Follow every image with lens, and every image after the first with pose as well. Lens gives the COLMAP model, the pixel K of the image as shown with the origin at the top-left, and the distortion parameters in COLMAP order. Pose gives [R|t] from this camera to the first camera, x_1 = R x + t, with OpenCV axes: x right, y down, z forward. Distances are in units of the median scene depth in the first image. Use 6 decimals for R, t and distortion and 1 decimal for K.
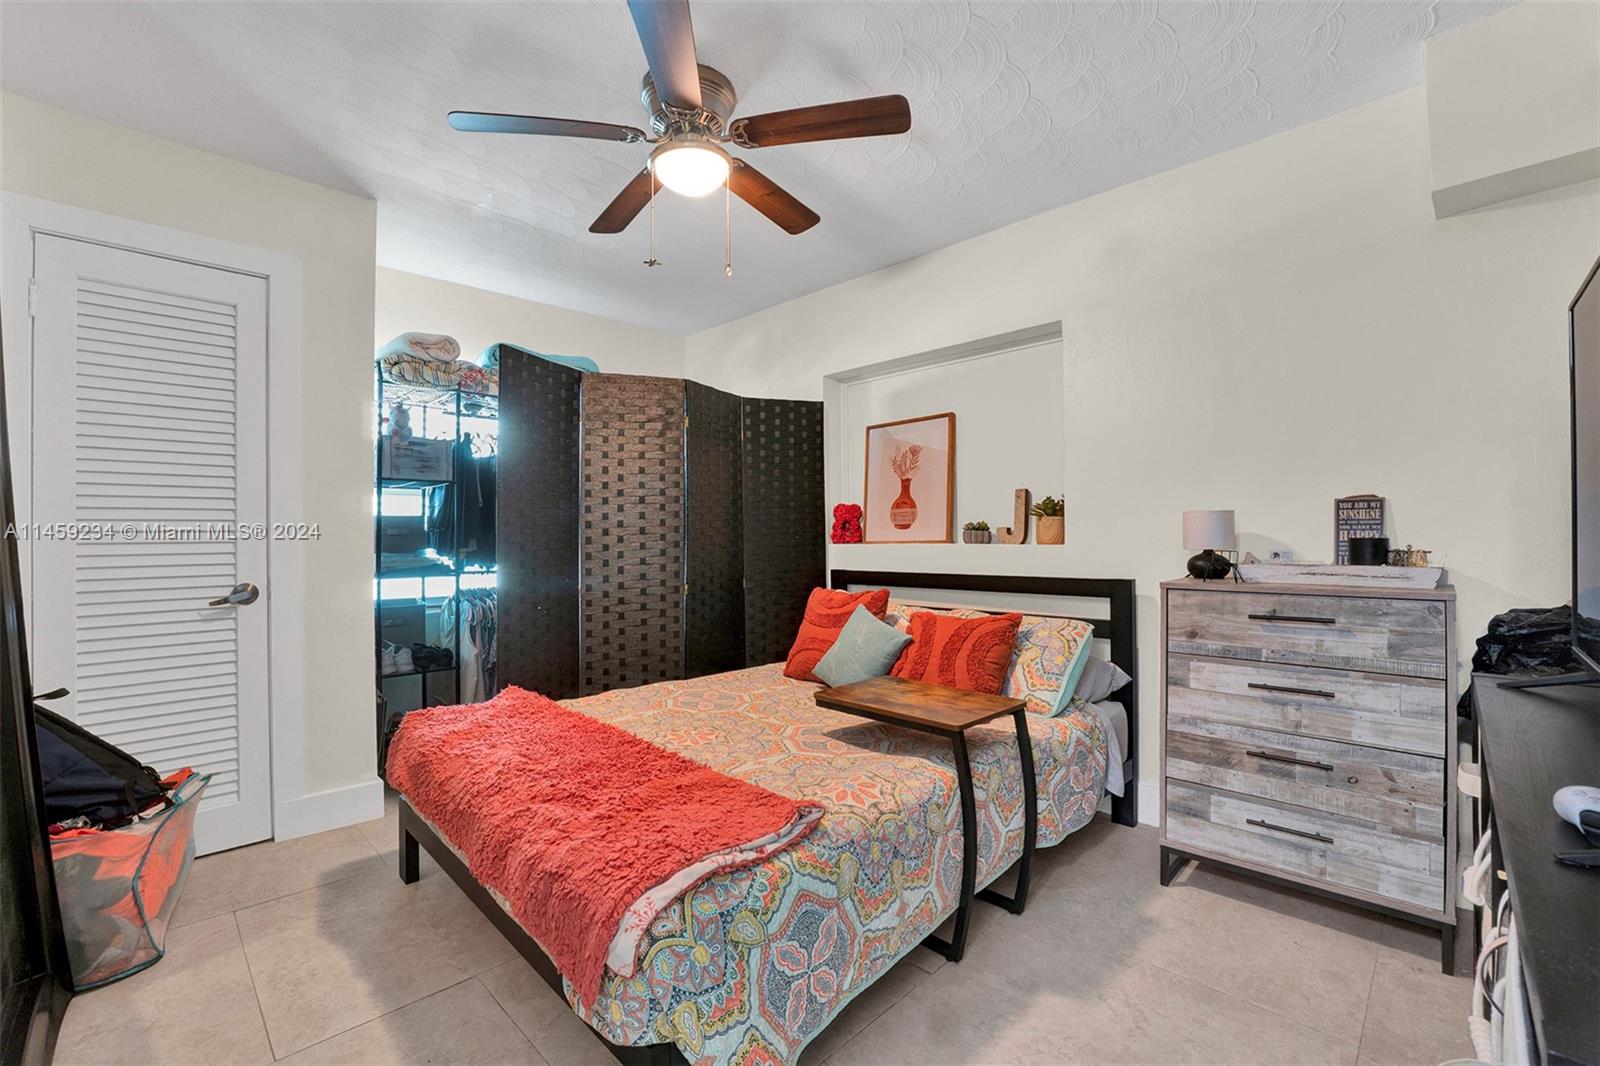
lens RADIAL K [[681.6, 0, 795.9], [0, 681.6, 533.9], [0, 0, 1]] dist [-0.037286, 0.005058]
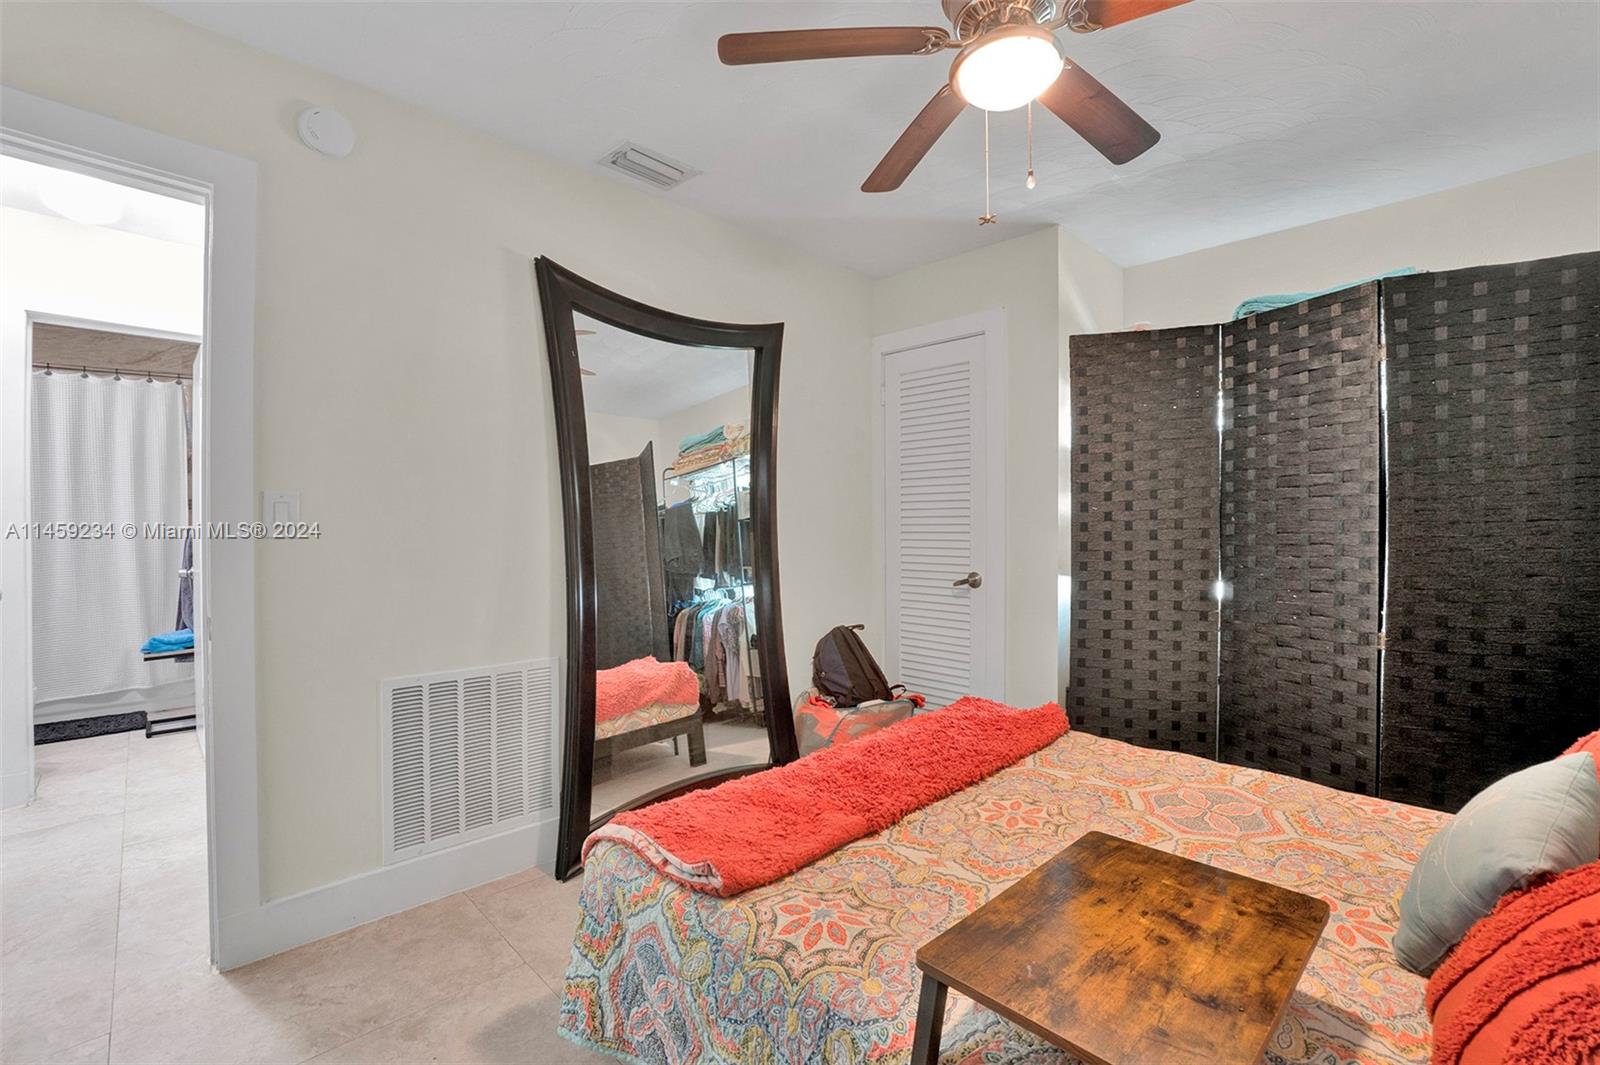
lens RADIAL K [[681.6, 0, 796.7], [0, 681.6, 526.5], [0, 0, 1]] dist [-0.037286, 0.005058]
pose [[0.005132, 0.010221, -0.999935, 0.815963], [0.001121, 0.999947, 0.010227, -0.049088], [0.999986, -0.001173, 0.005120, 1.000147]]
